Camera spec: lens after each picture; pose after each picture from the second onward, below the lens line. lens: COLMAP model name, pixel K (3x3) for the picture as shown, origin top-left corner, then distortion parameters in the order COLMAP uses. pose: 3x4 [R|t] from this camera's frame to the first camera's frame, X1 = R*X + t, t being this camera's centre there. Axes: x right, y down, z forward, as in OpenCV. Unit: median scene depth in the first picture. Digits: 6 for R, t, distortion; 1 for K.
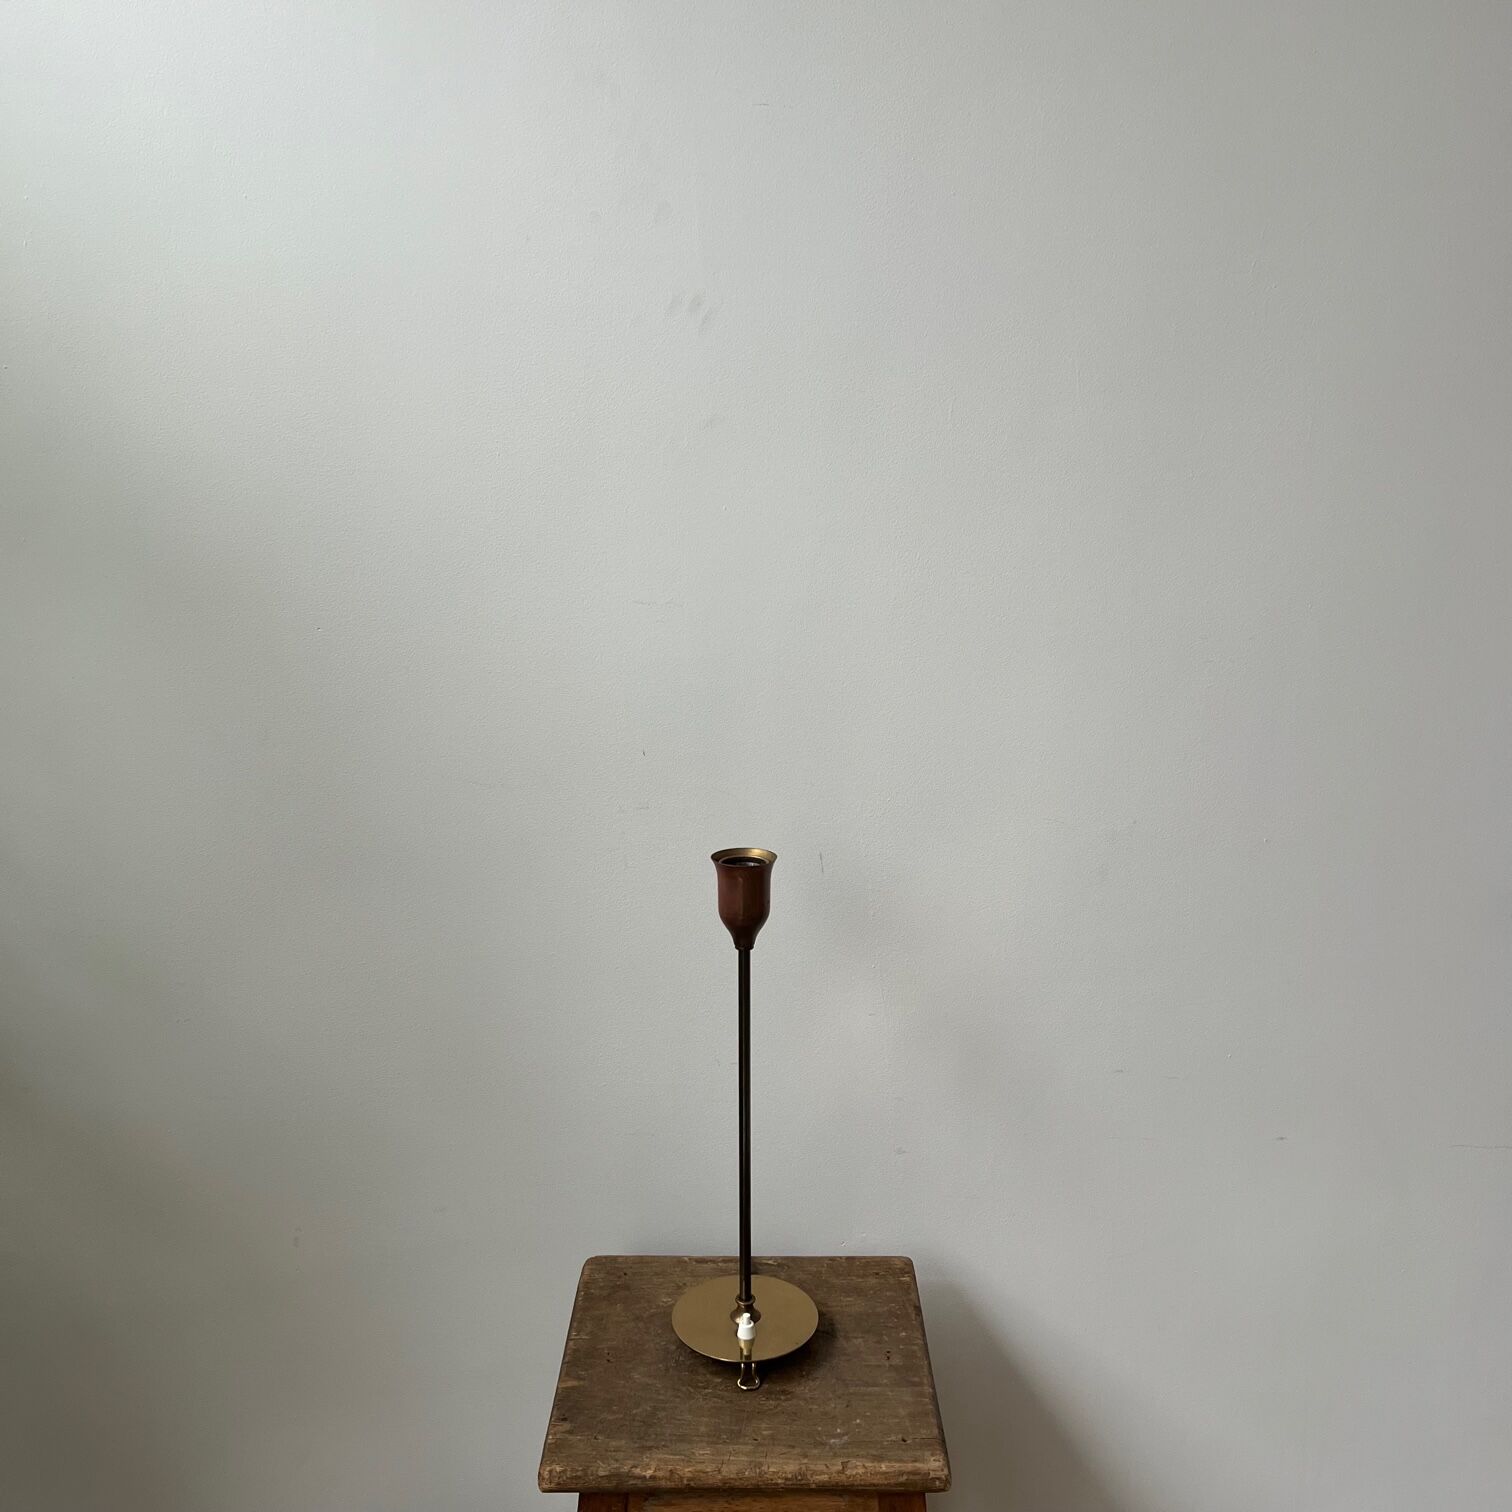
lens RADIAL K [[1564.7, 0, 755.5], [0, 1564.7, 752.9], [0, 0, 1]] dist [-0.001432, 0.000000]
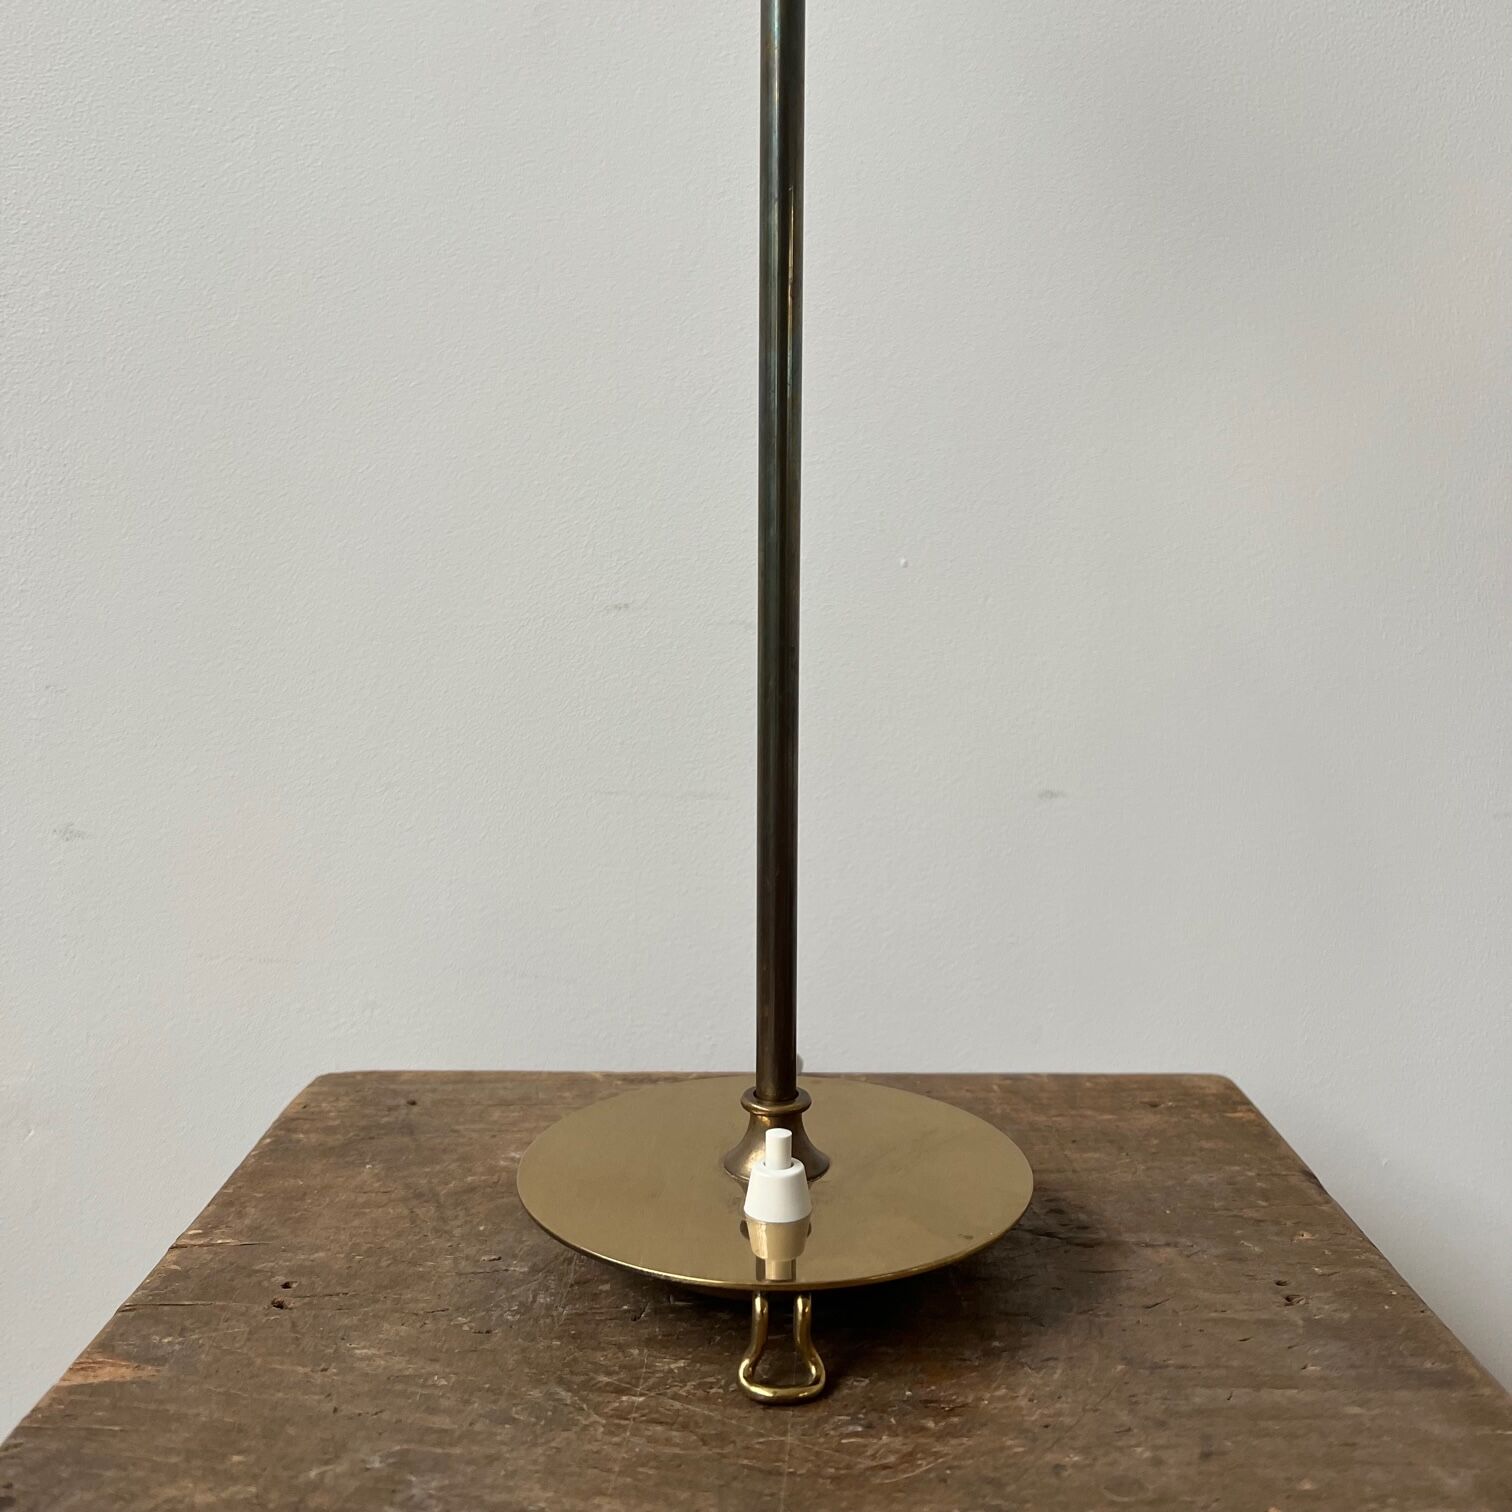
lens RADIAL K [[1564.7, 0, 755.0], [0, 1564.7, 769.3], [0, 0, 1]] dist [-0.001432, 0.000000]
pose [[0.999979, 0.005493, 0.003441, -0.011775], [-0.005144, 0.995519, -0.094423, 0.329466], [-0.003944, 0.094404, 0.995526, 0.737460]]
